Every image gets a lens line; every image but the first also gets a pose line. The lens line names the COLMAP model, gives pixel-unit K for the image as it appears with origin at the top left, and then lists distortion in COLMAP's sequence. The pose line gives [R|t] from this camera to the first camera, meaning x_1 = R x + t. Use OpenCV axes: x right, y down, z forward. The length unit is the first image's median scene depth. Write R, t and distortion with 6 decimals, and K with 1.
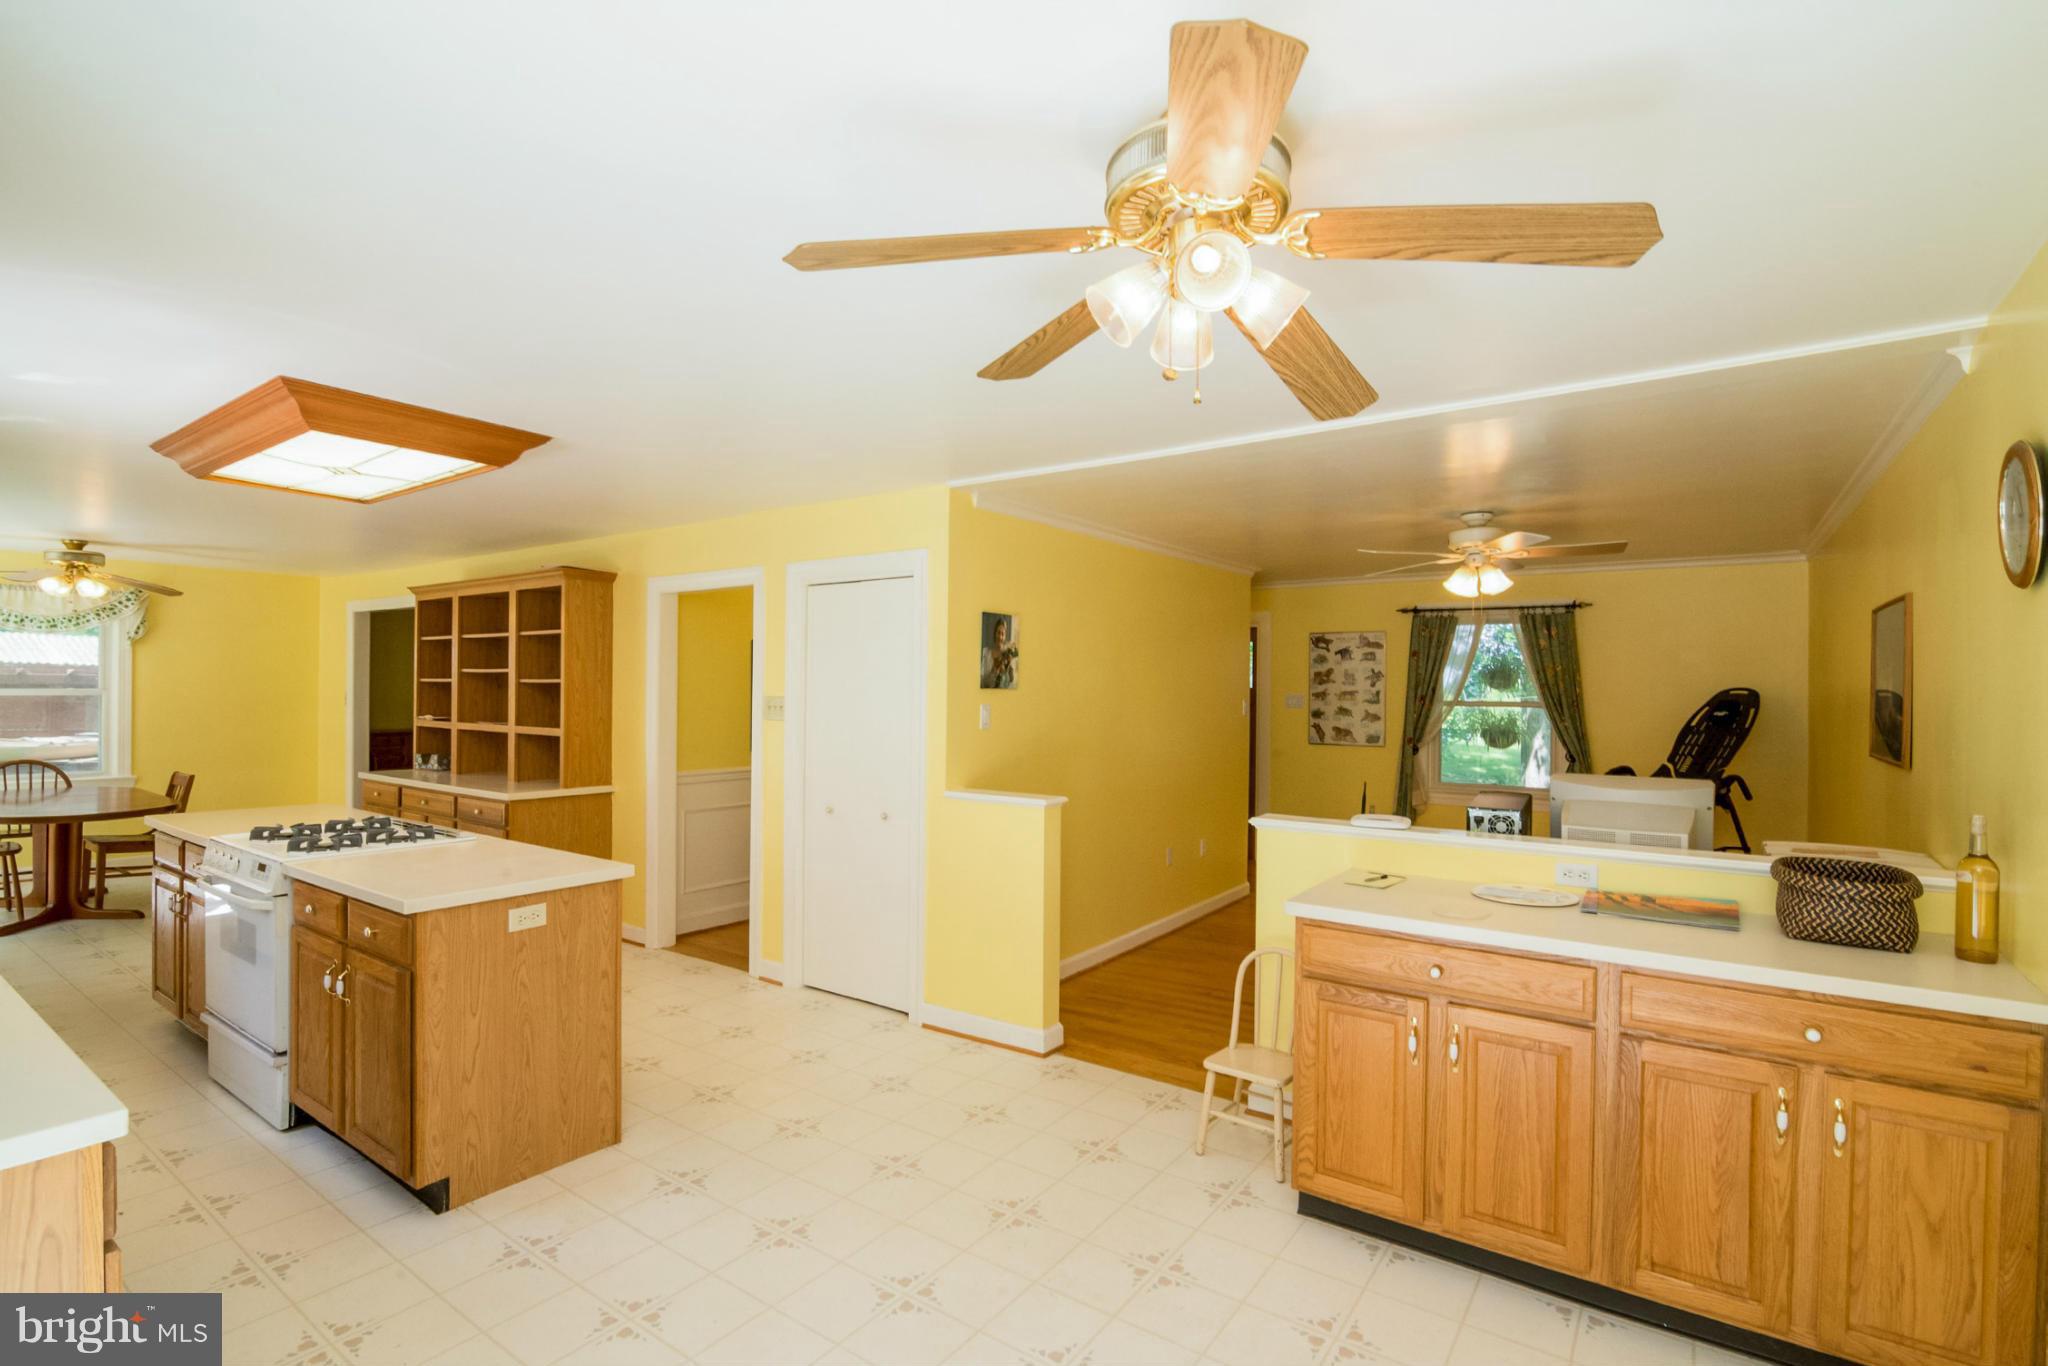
lens RADIAL K [[941.1, 0, 1025.4], [0, 941.1, 688.2], [0, 0, 1]] dist [-0.016452, -0.001136]
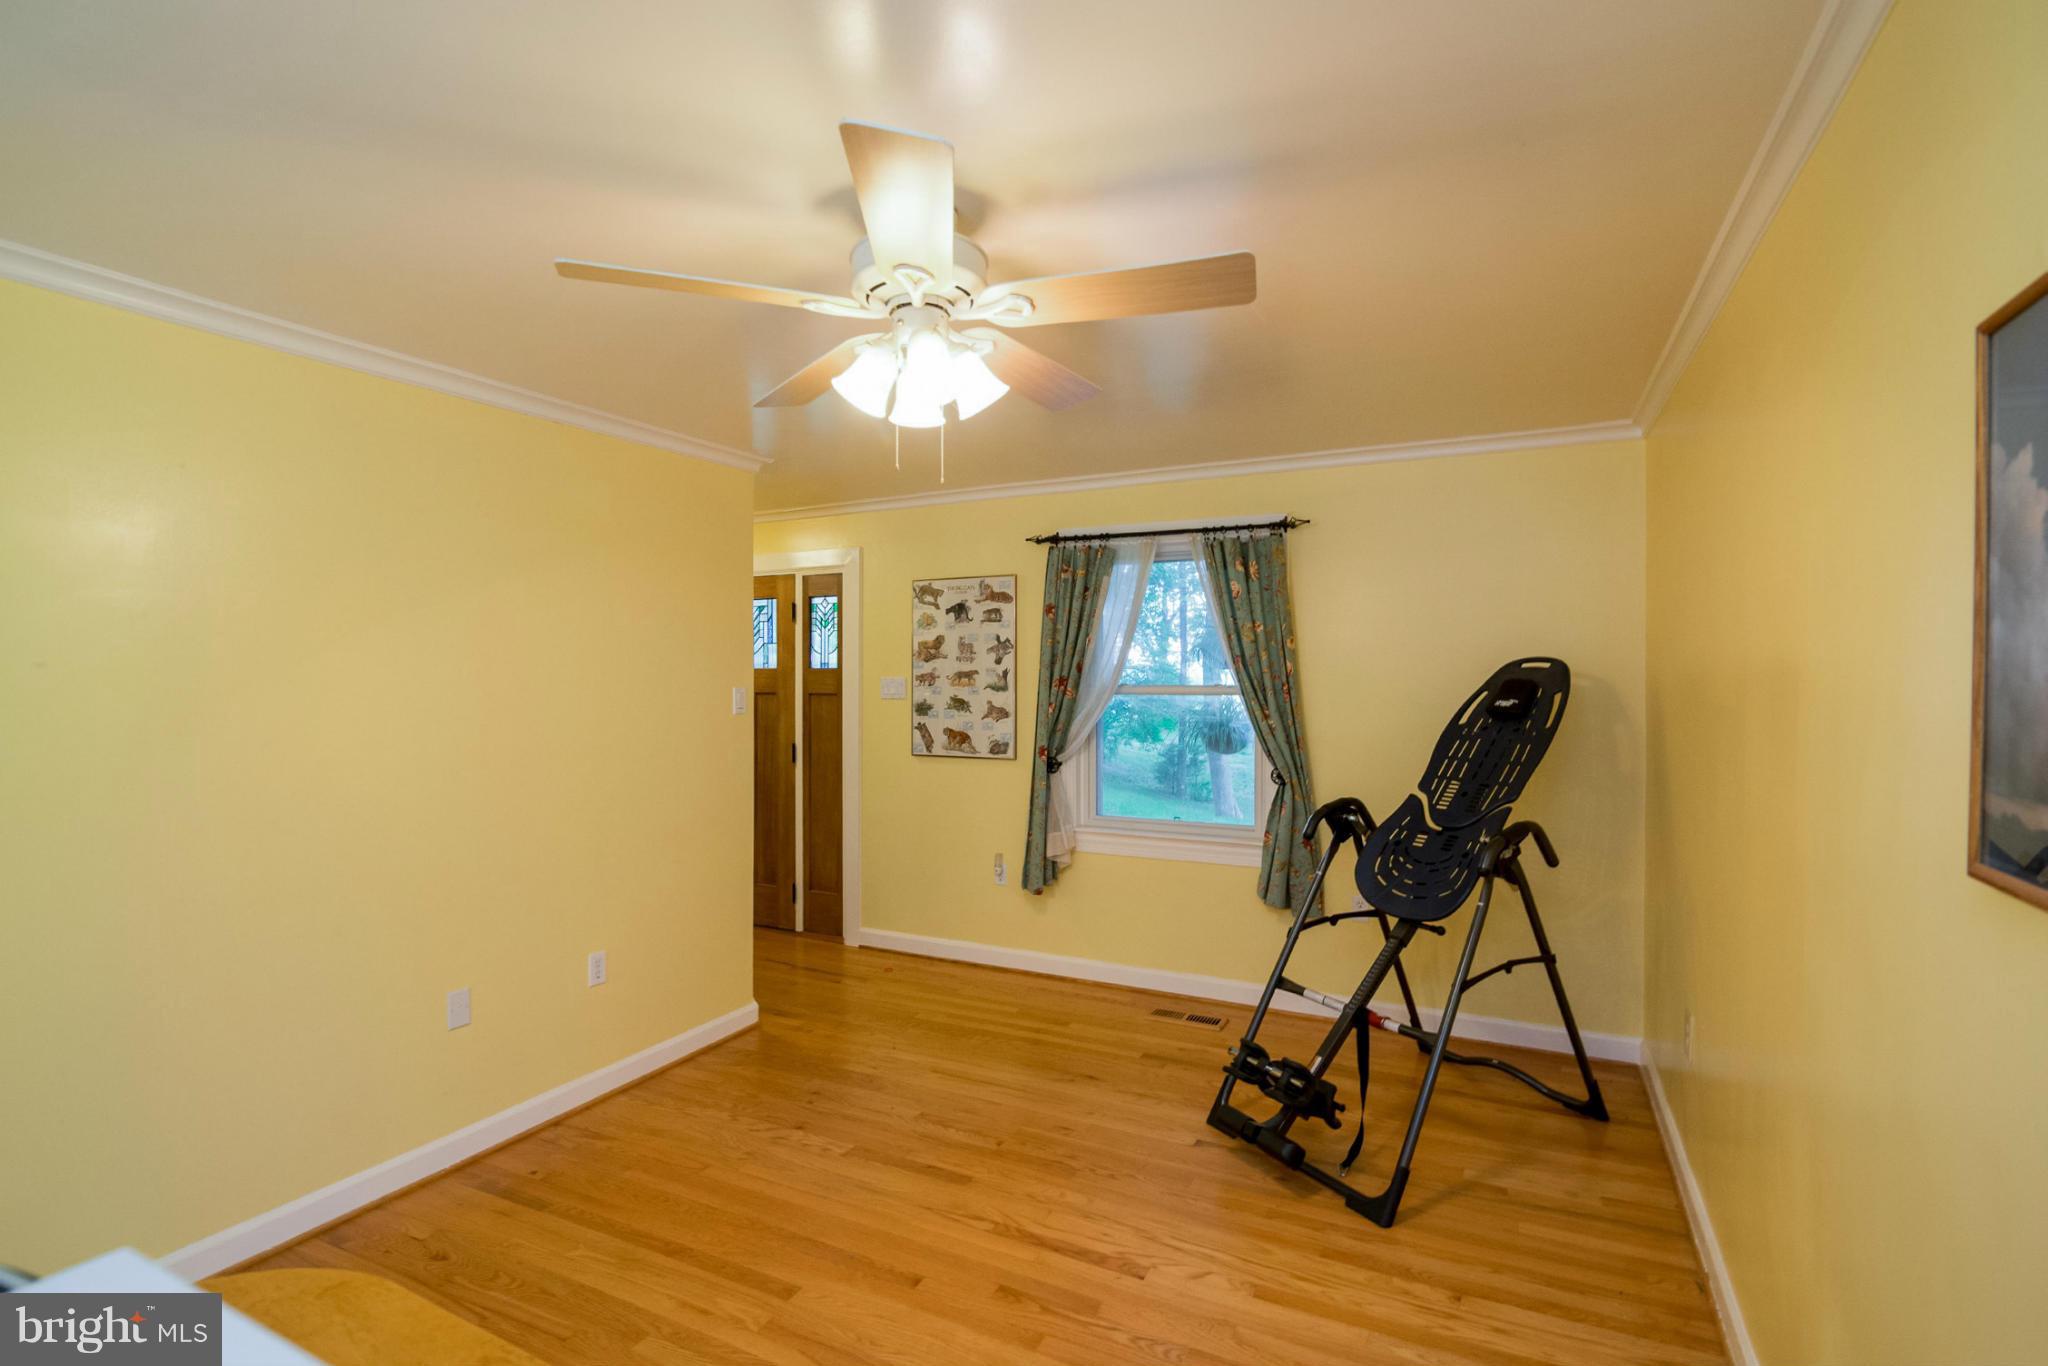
lens RADIAL K [[941.1, 0, 1018.8], [0, 941.1, 688.9], [0, 0, 1]] dist [-0.016452, -0.001136]
pose [[0.989131, -0.008398, 0.146799, 0.299556], [0.006884, 0.999918, 0.010815, 0.008535], [-0.146878, -0.009687, 0.989107, 0.389577]]
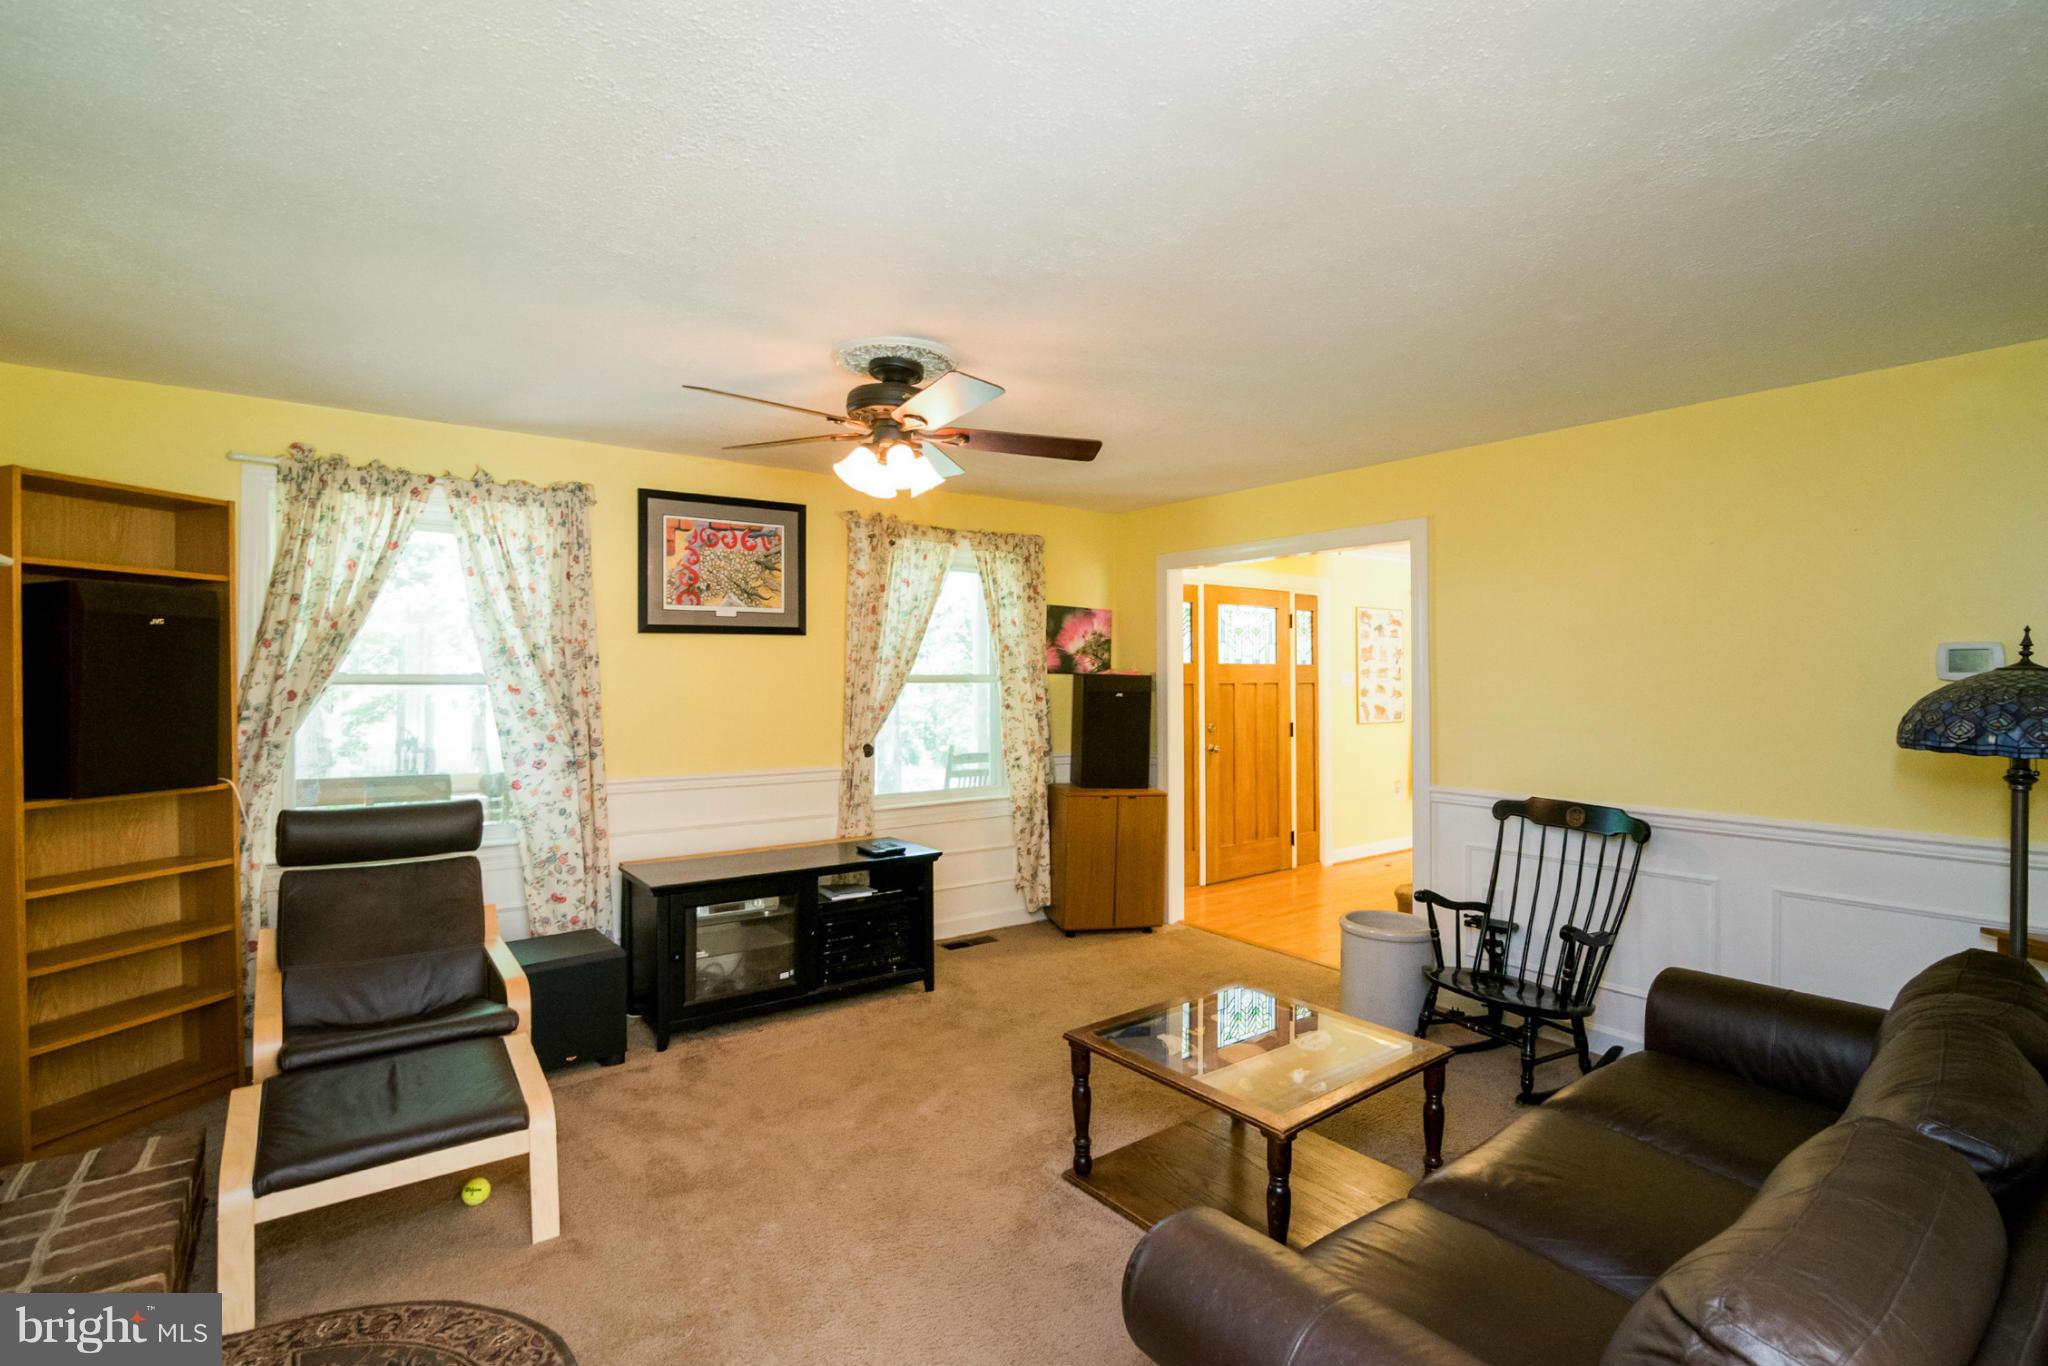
lens RADIAL K [[941.1, 0, 1027.5], [0, 941.1, 671.1], [0, 0, 1]] dist [-0.016452, -0.001136]
pose [[0.321885, -0.000342, 0.946779, -0.735729], [0.001119, 0.999999, -0.000019, 0.005850], [-0.946778, 0.001066, 0.321885, 1.079934]]
